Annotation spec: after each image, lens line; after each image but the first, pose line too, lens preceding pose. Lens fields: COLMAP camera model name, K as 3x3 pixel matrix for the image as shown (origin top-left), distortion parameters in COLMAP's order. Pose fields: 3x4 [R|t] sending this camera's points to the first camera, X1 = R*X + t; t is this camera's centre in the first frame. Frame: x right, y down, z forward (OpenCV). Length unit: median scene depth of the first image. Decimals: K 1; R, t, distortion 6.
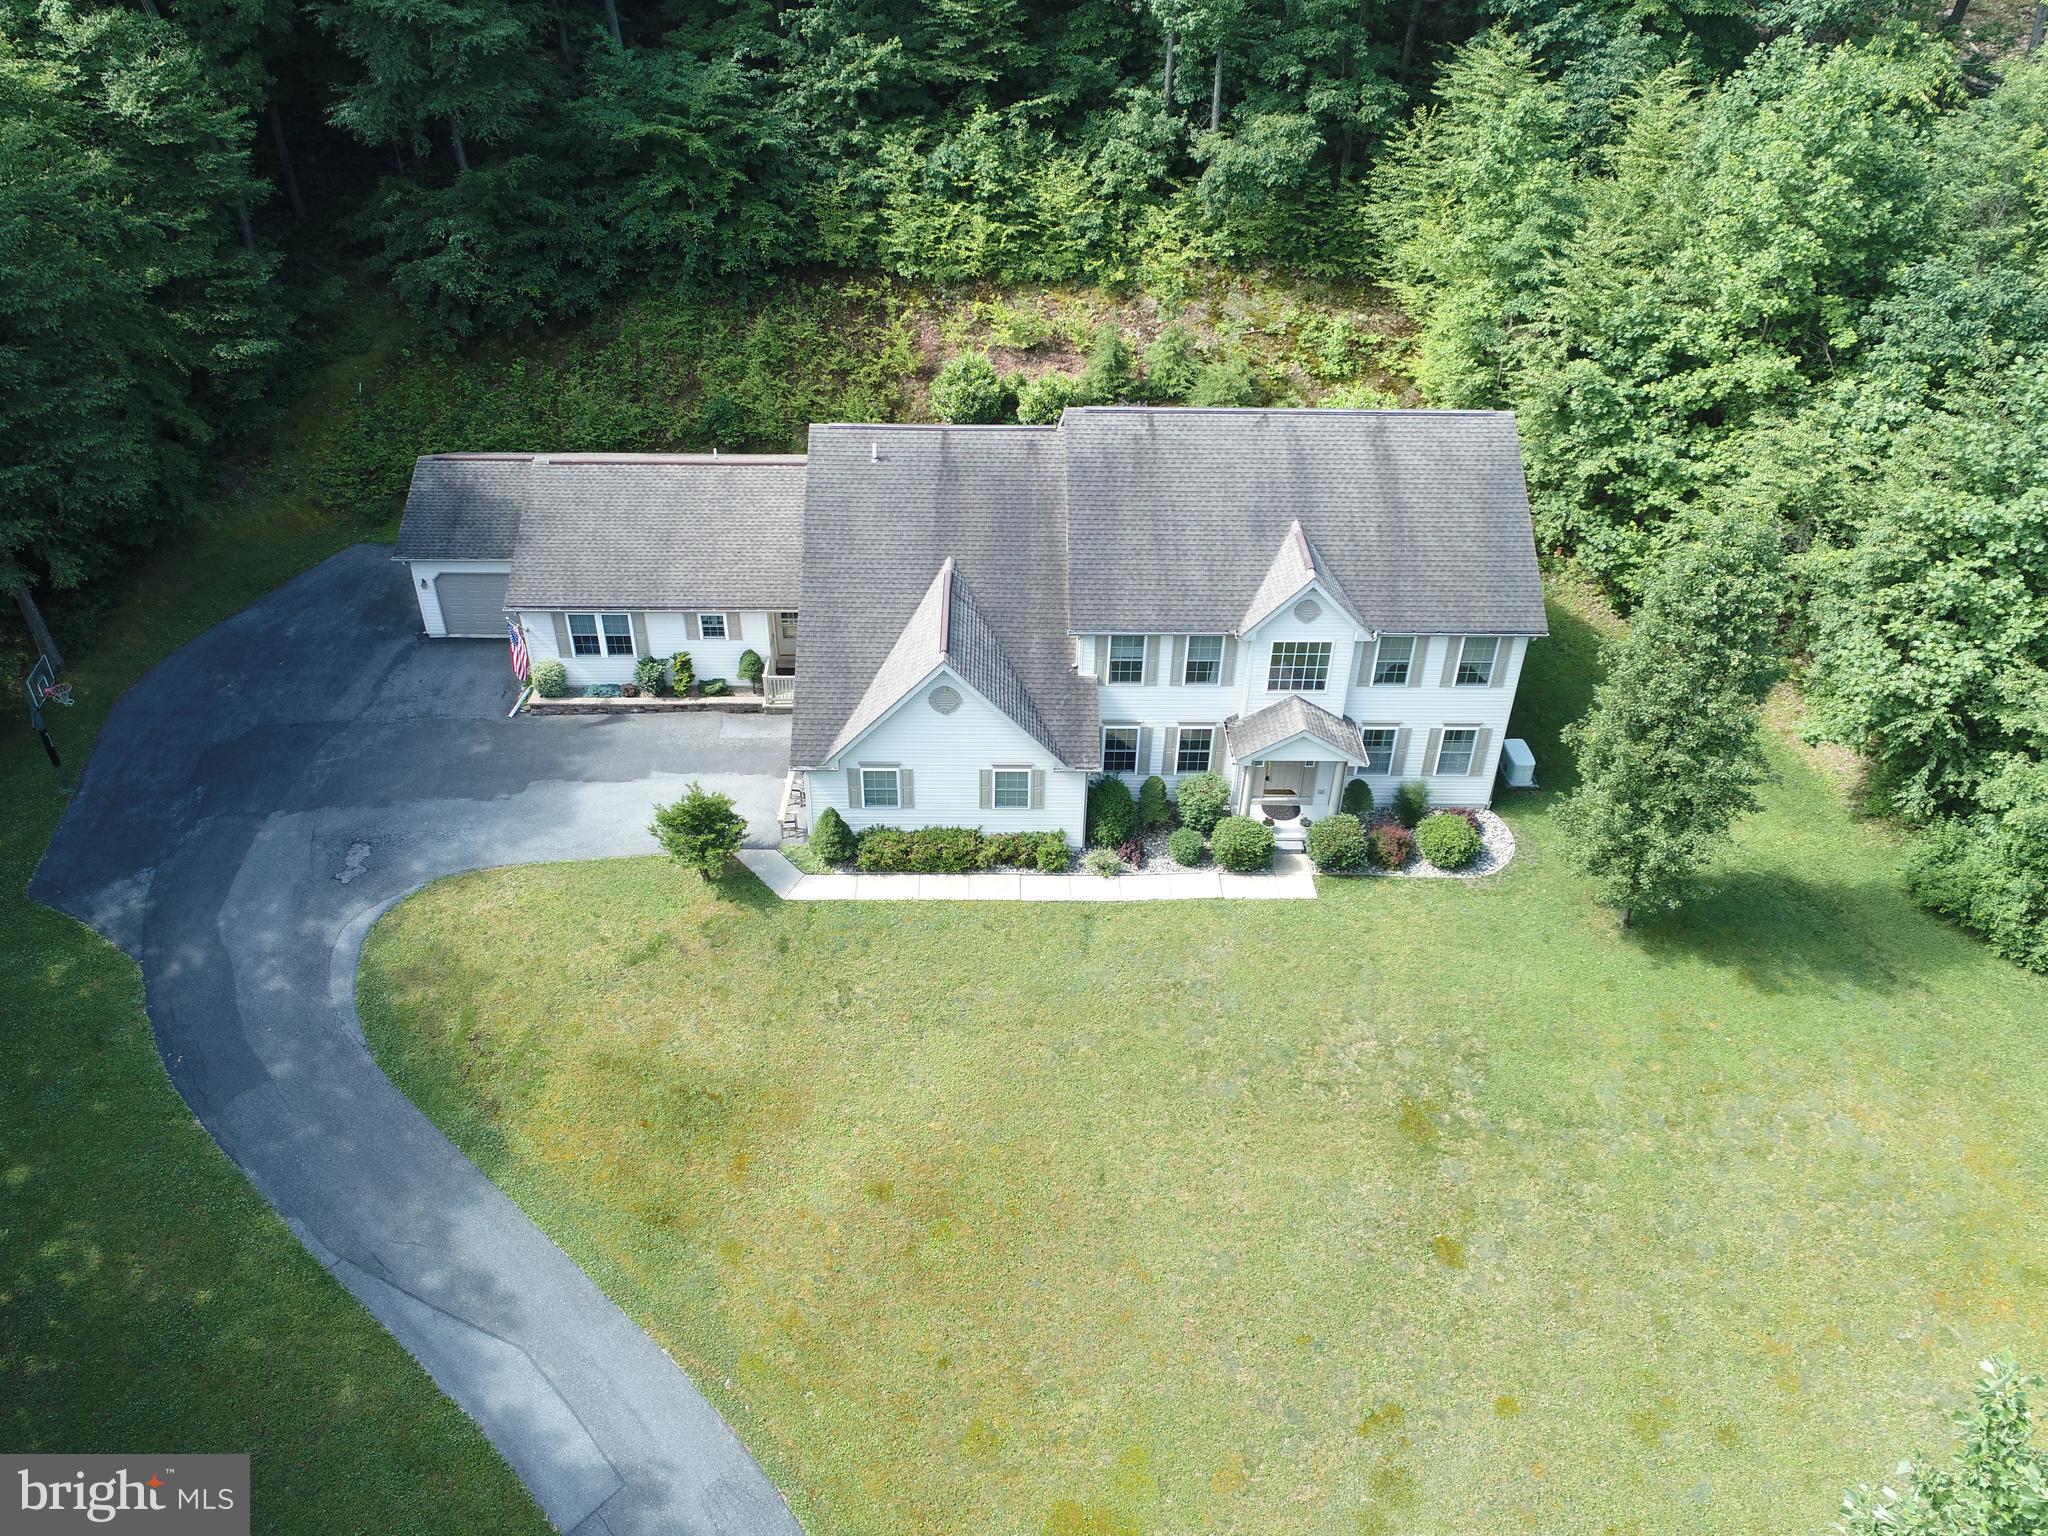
lens RADIAL K [[1548.2, 0, 1022.6], [0, 1548.2, 775.9], [0, 0, 1]] dist [0.000411, 0.001260]
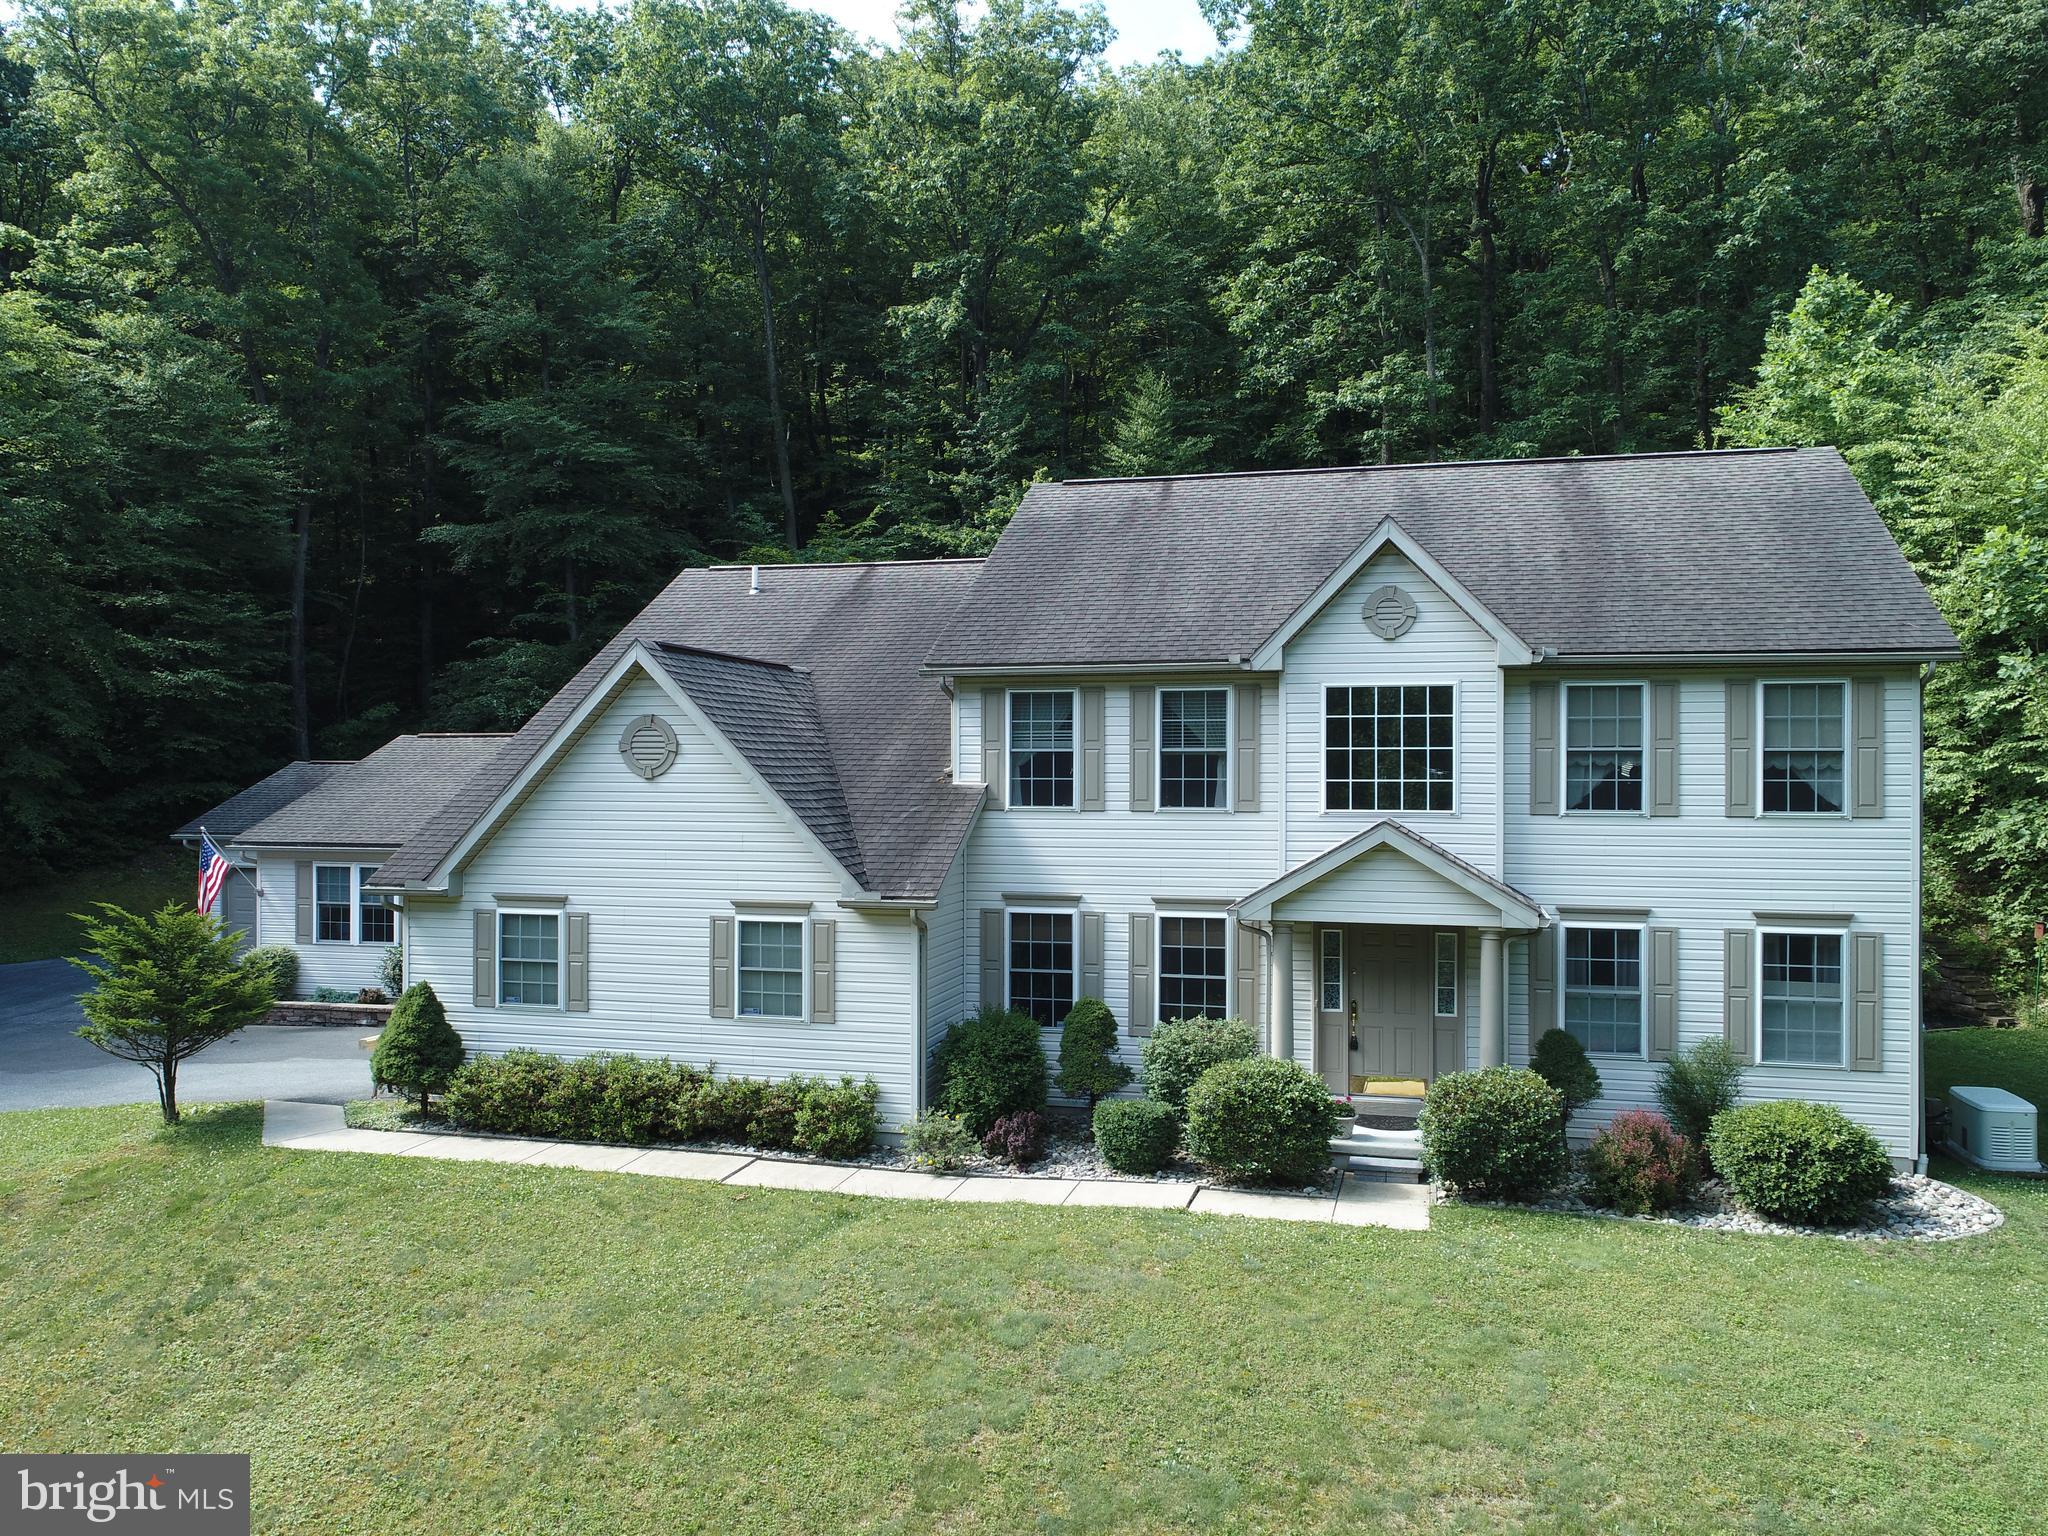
lens RADIAL K [[1548.2, 0, 1023.1], [0, 1548.2, 773.3], [0, 0, 1]] dist [0.000411, 0.001260]
pose [[0.962283, -0.011621, -0.271802, 0.195902], [-0.152296, 0.804854, -0.573599, 0.219590], [0.225427, 0.593359, 0.772728, 0.602402]]
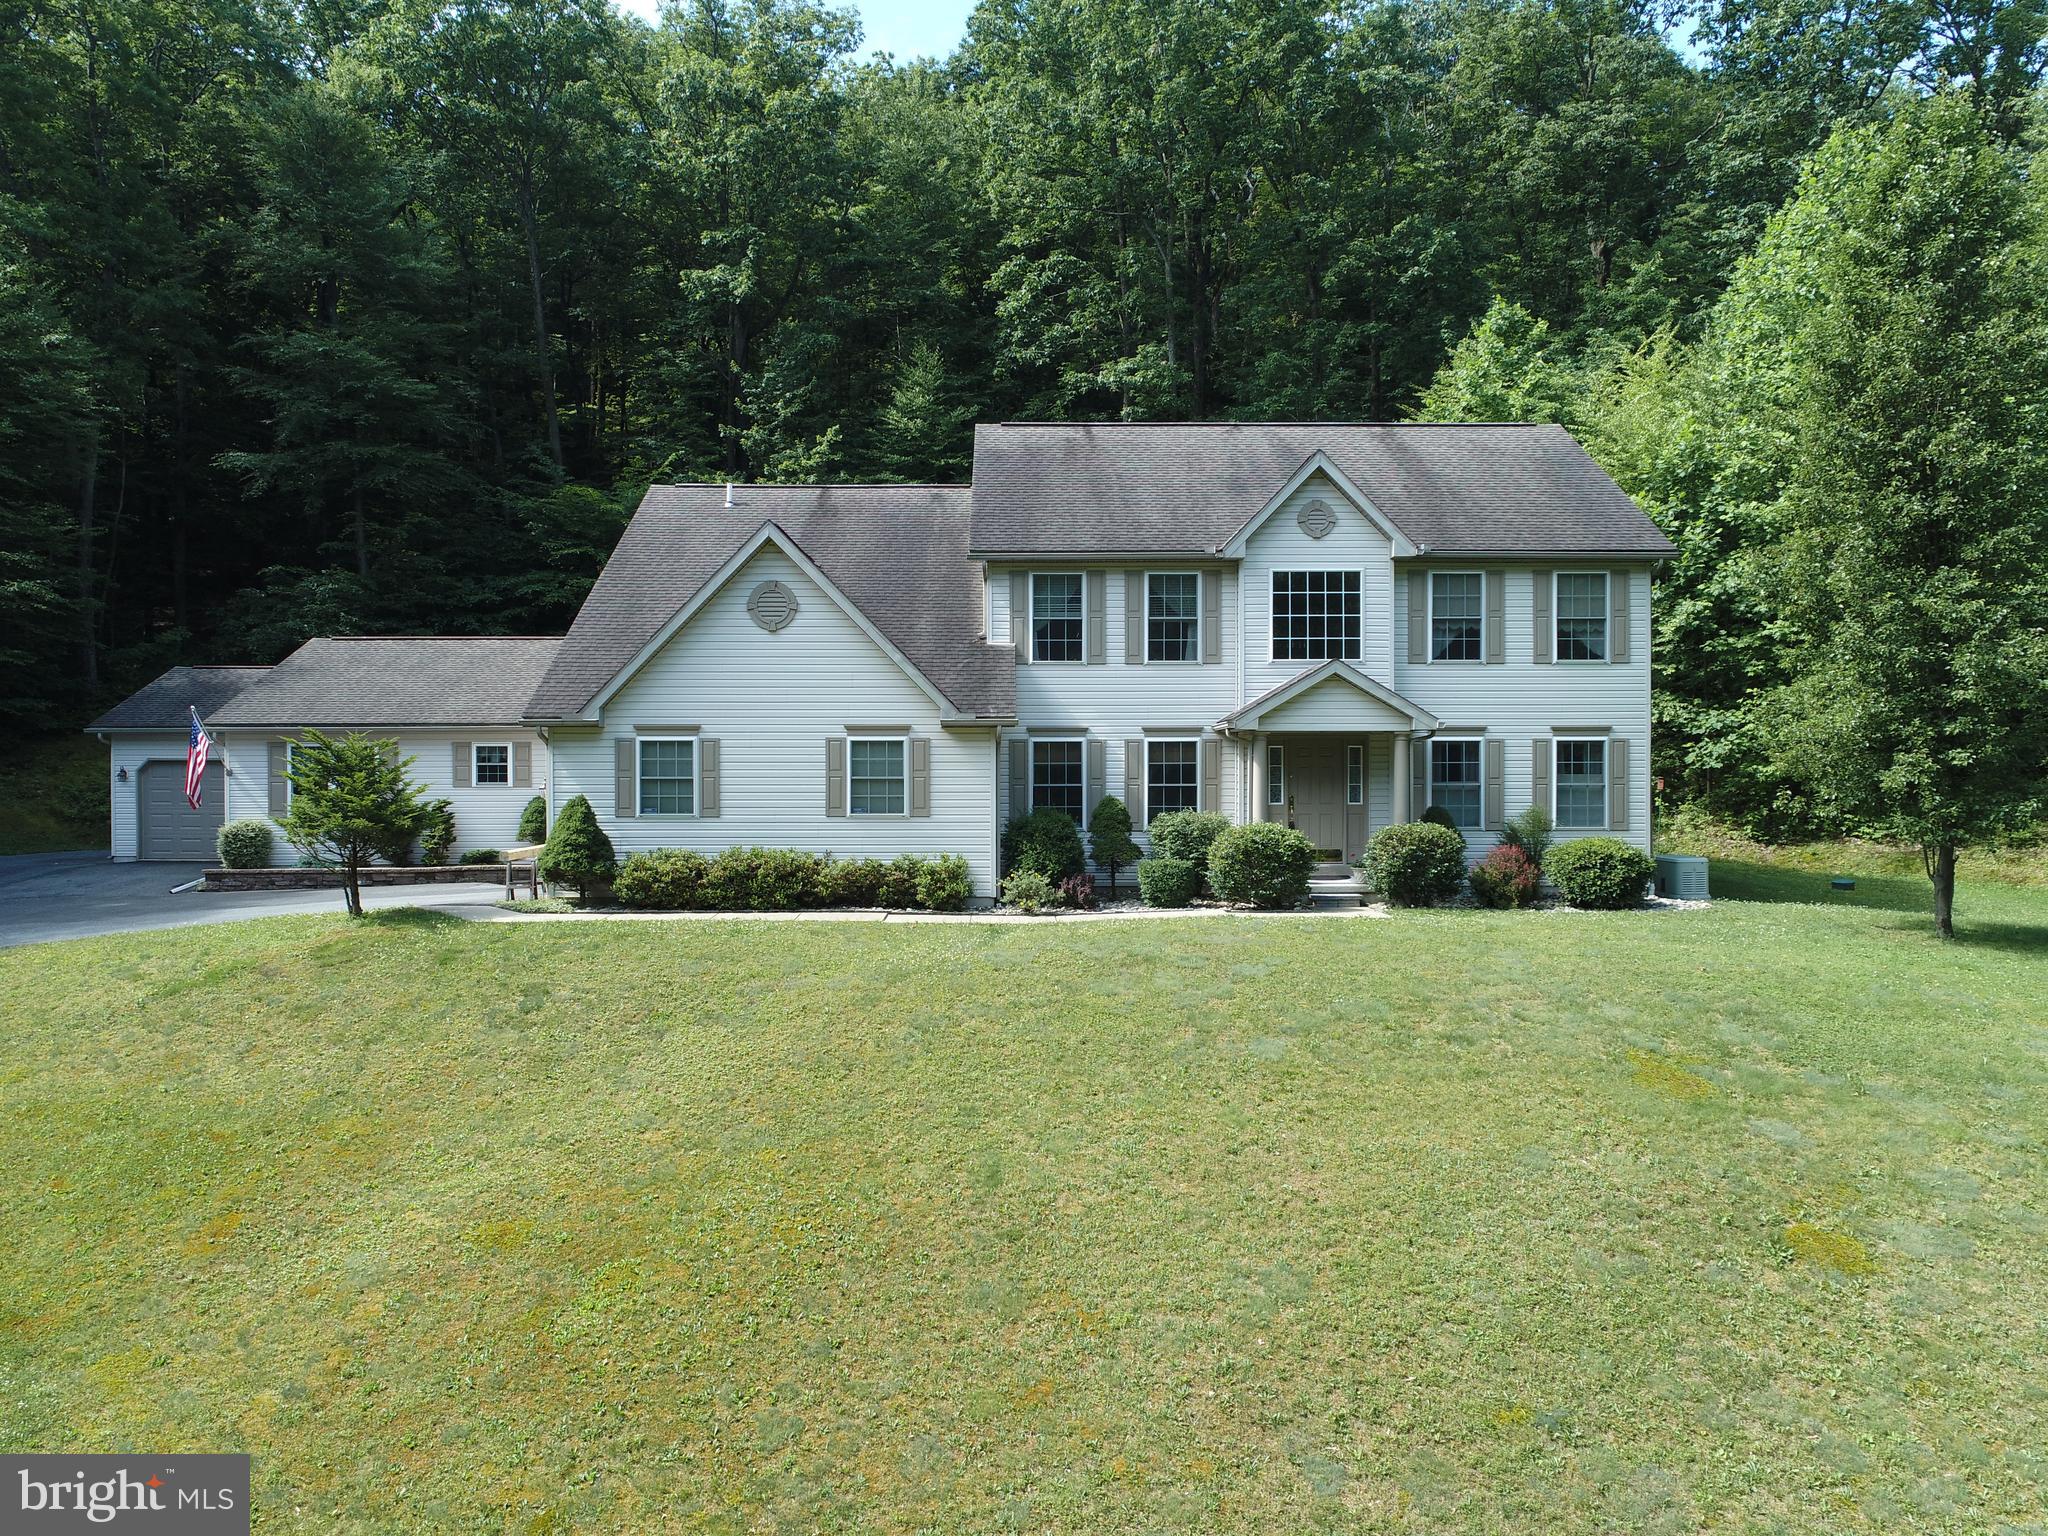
lens RADIAL K [[1548.2, 0, 1021.1], [0, 1548.2, 772.3], [0, 0, 1]] dist [0.000411, 0.001260]
pose [[0.999832, -0.015498, -0.009801, 0.055949], [0.006781, 0.809089, -0.587647, 0.367886], [0.017037, 0.587481, 0.809058, 0.488680]]
